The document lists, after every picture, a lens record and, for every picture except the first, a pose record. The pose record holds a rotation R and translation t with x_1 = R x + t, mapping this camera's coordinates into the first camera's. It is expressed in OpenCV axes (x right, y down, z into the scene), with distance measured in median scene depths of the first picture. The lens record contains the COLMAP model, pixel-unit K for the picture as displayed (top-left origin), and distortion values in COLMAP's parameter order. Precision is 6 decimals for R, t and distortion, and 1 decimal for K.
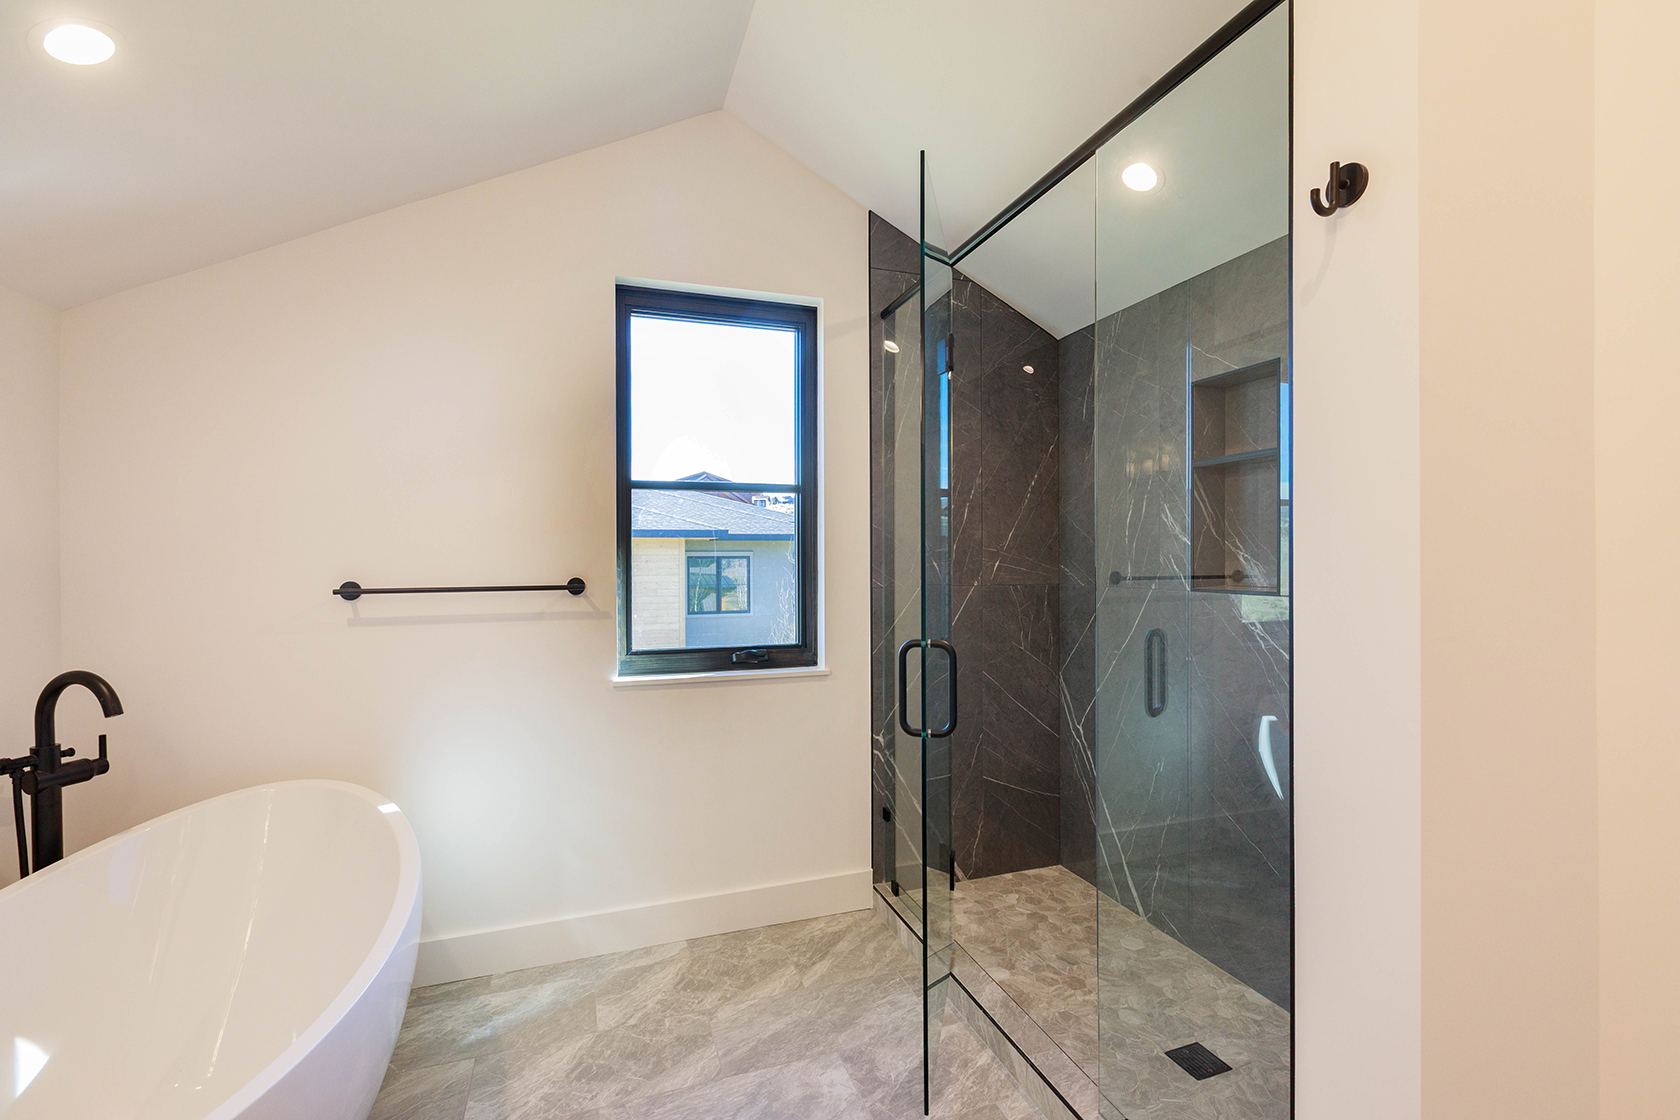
lens RADIAL K [[749.0, 0, 838.6], [0, 749.0, 564.3], [0, 0, 1]] dist [0.001973, 0.000080]
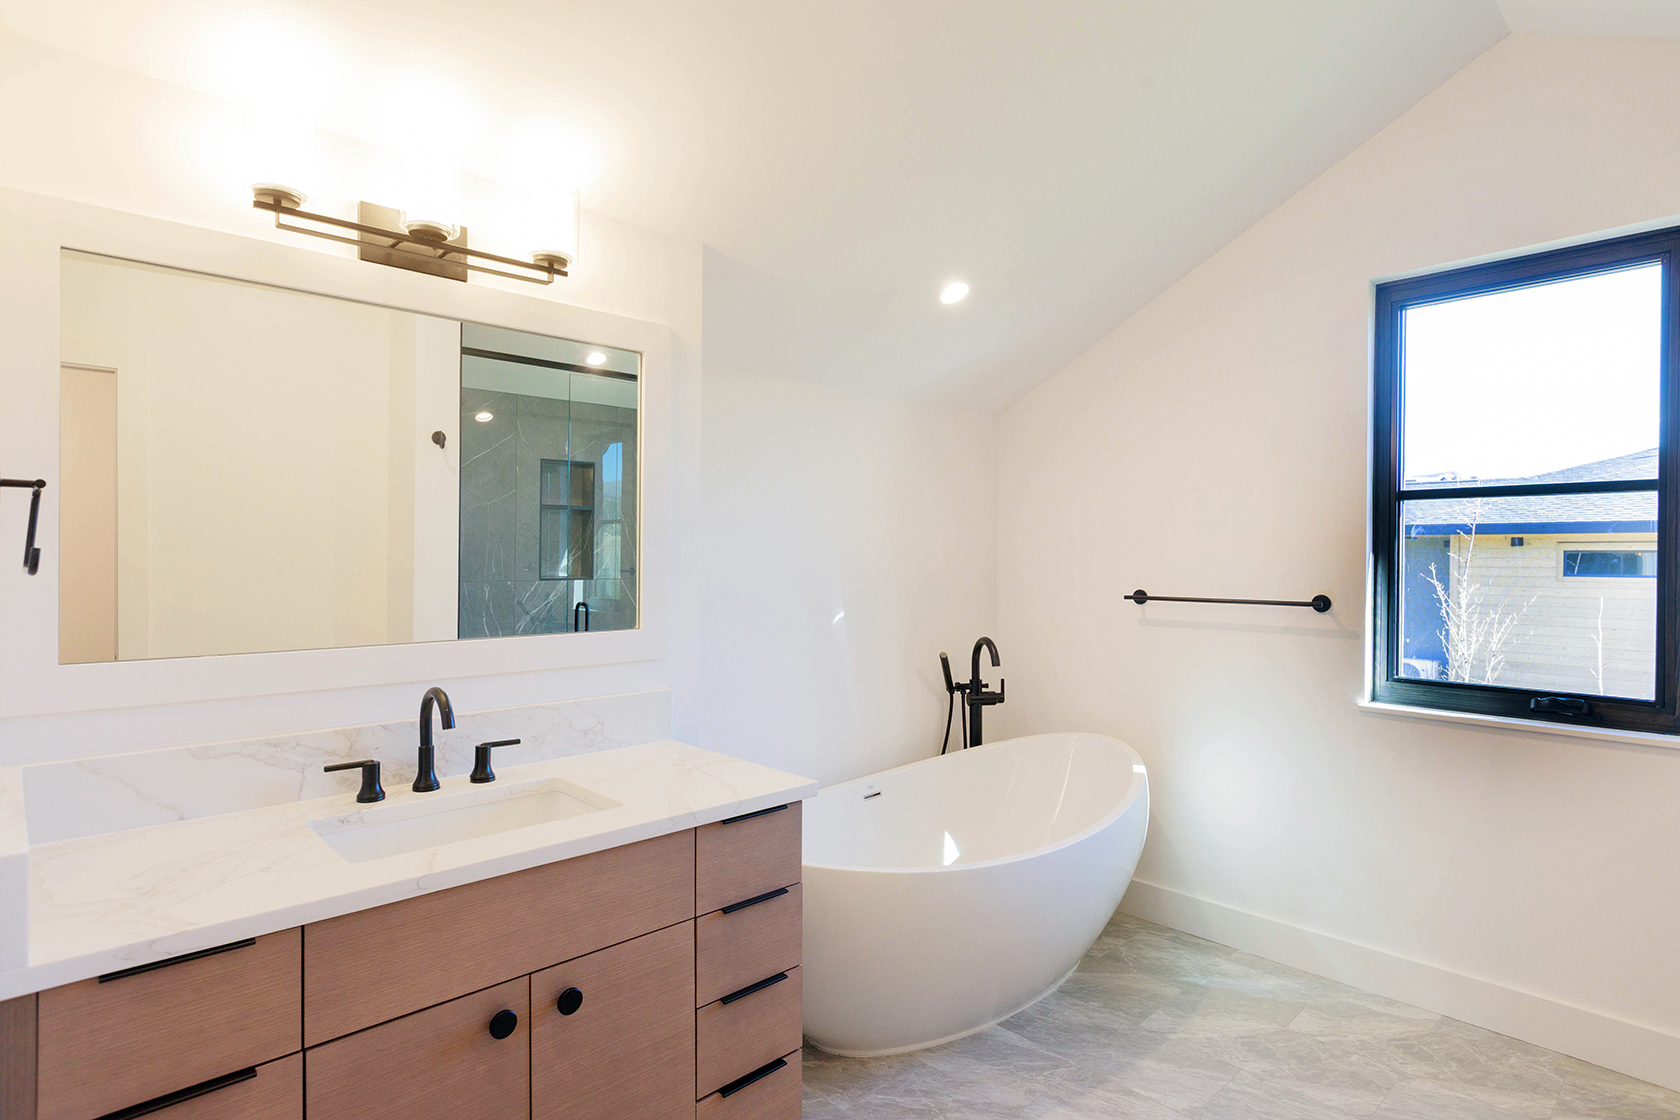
lens RADIAL K [[881.5, 0, 839.7], [0, 881.5, 573.5], [0, 0, 1]] dist [0.001874, 0.000668]
pose [[0.402475, 0.024477, -0.915104, 0.507931], [-0.015697, 0.999680, 0.019836, -0.026008], [0.915296, 0.006381, 0.402731, -0.070025]]
